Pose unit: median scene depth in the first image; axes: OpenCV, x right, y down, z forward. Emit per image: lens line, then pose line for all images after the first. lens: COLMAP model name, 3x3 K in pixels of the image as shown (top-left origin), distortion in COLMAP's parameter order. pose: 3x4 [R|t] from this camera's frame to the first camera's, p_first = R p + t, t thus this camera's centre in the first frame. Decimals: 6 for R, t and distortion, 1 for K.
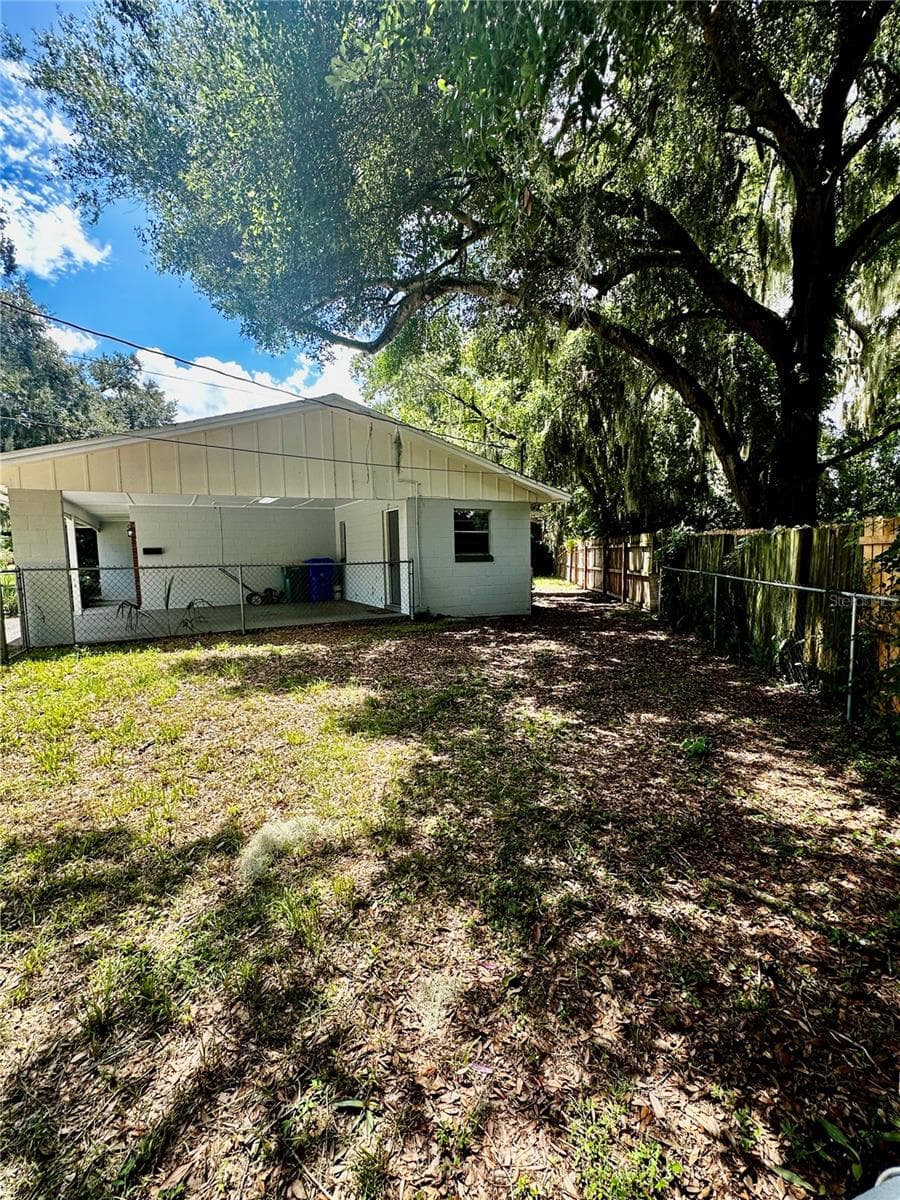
lens RADIAL K [[485.7, 0, 470.5], [0, 485.7, 593.9], [0, 0, 1]] dist [-0.001562, -0.000044]
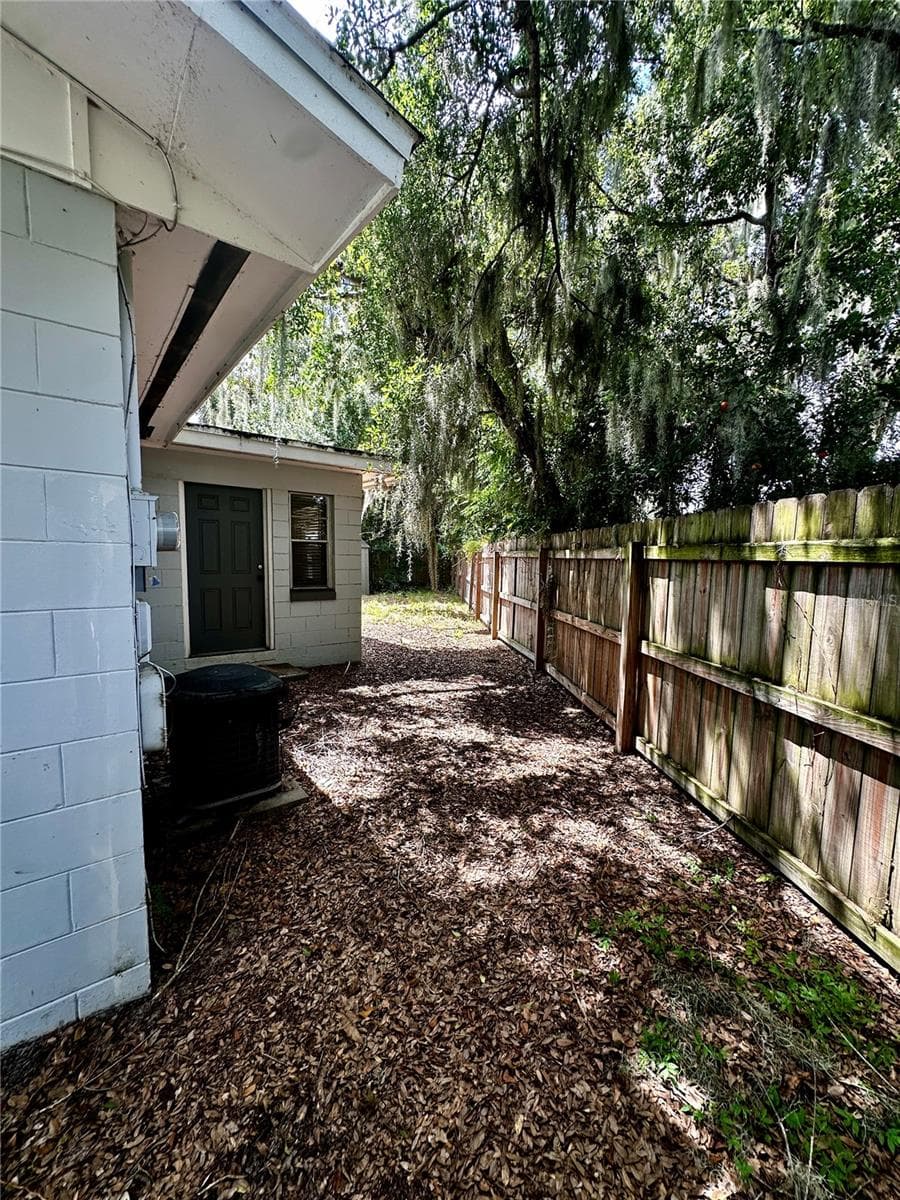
lens RADIAL K [[474.0, 0, 450.0], [0, 474.0, 600.0], [0, 0, 1]] dist [-0.000539, 0.000004]
pose [[0.989425, 0.023649, 0.143103, 0.191717], [-0.024876, 0.999667, 0.006792, -0.080268], [-0.142895, -0.010280, 0.989685, 0.830115]]
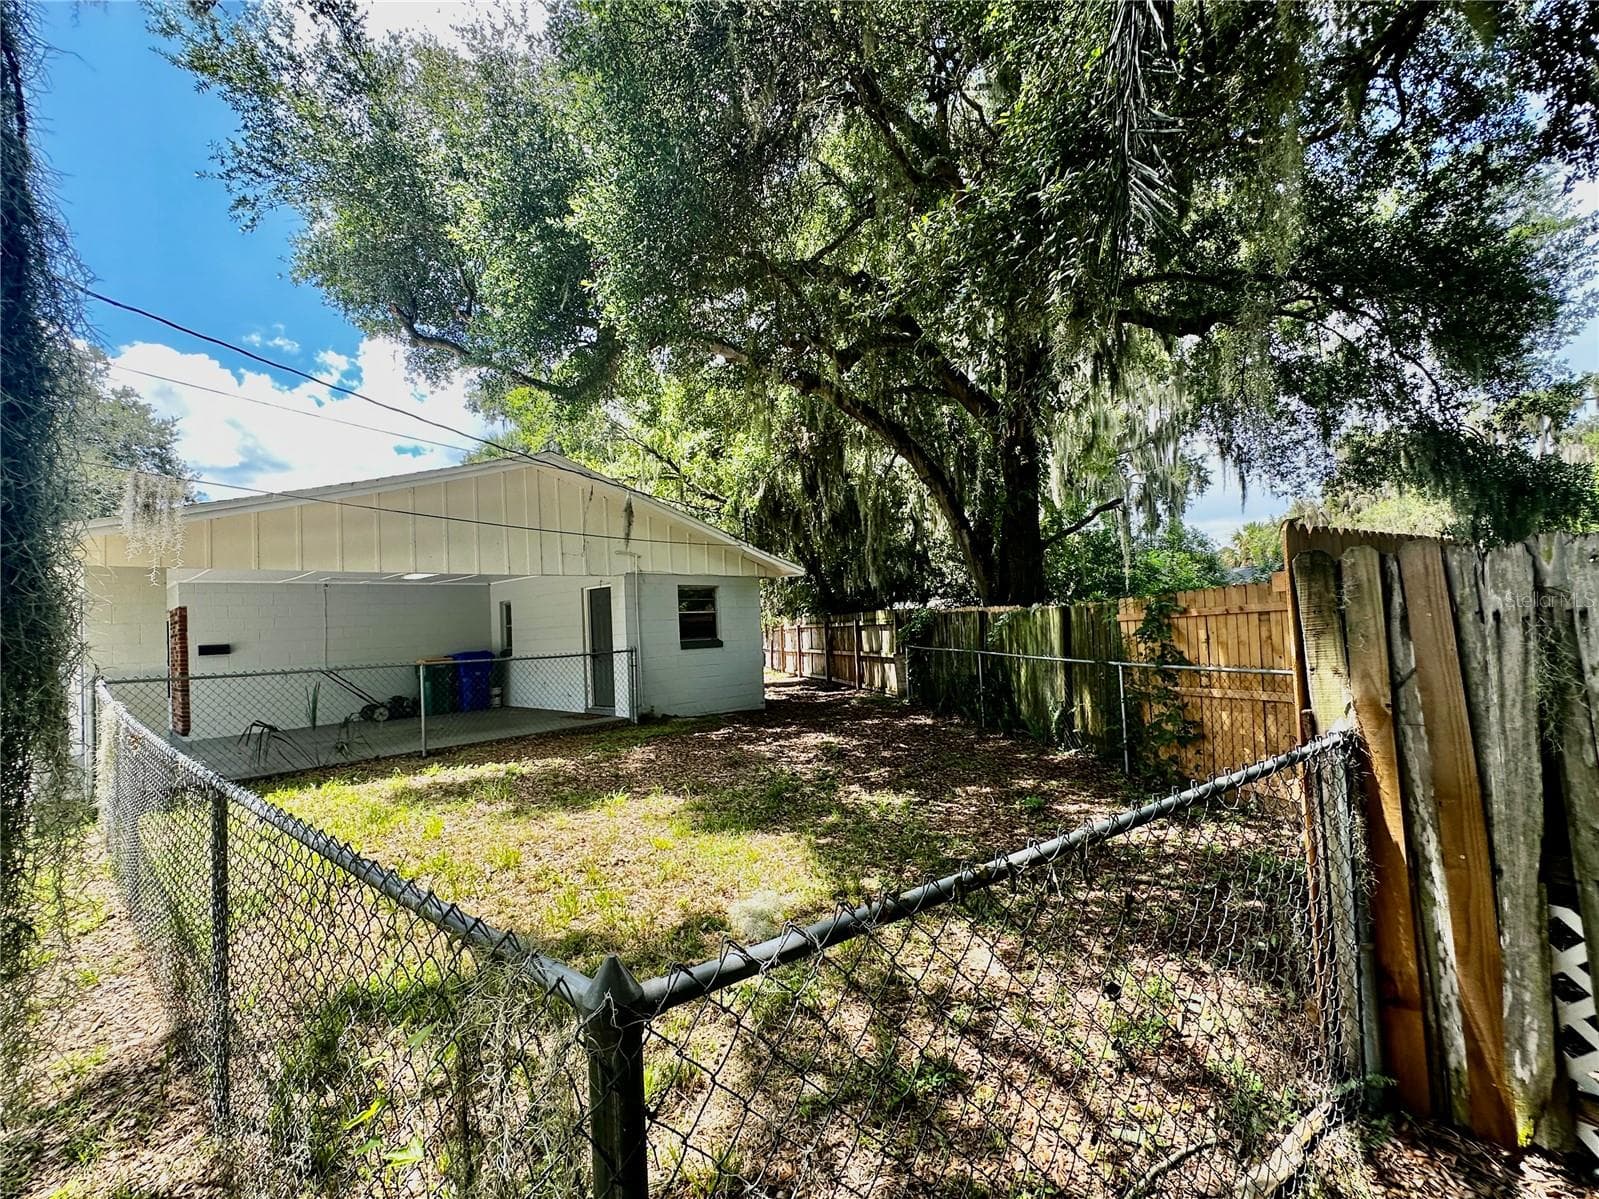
lens RADIAL K [[647.3, 0, 799.5], [0, 647.3, 599.5], [0, 0, 1]] dist [-0.001562, -0.000044]
pose [[0.953617, -0.013846, 0.300705, -0.150766], [0.054834, 0.990219, -0.128298, 0.002506], [-0.295987, 0.138836, 0.945048, -0.099455]]
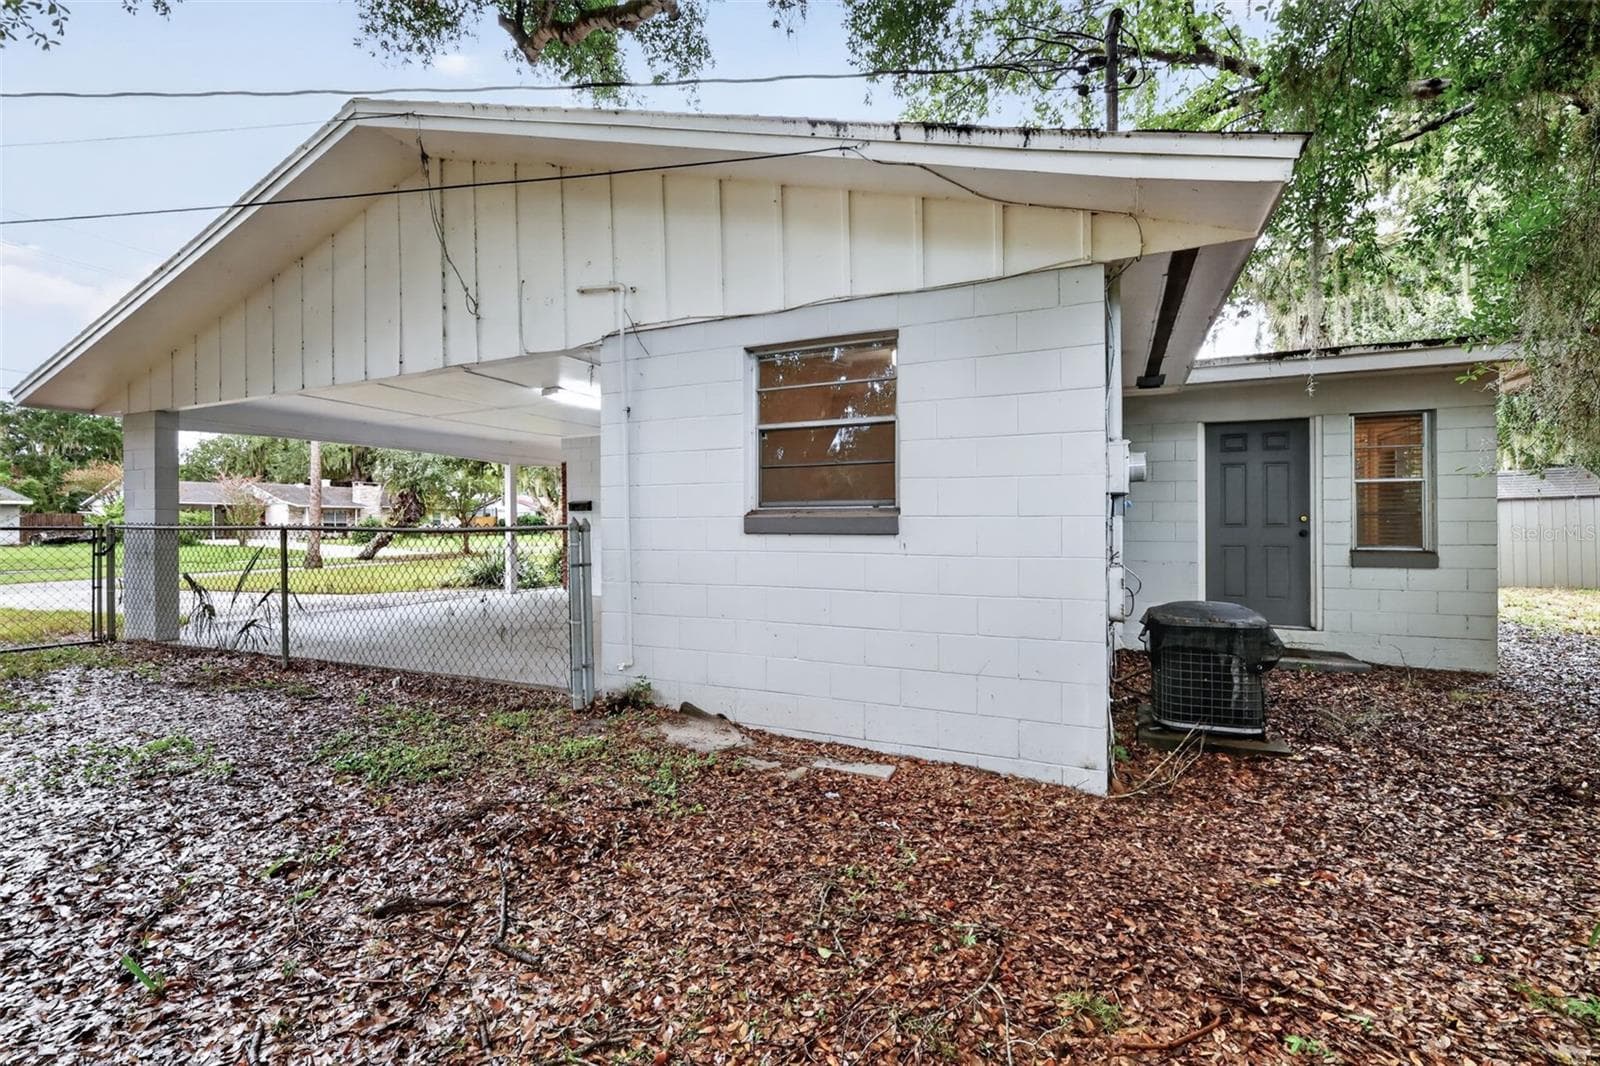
lens RADIAL K [[705.1, 0, 800.0], [0, 705.1, 533.0], [0, 0, 1]] dist [0.000002, -0.000330]
pose [[0.582144, 0.025388, -0.812689, 0.286682], [-0.075300, 0.996900, -0.022796, -0.052493], [0.809591, 0.074466, 0.582251, 0.701530]]
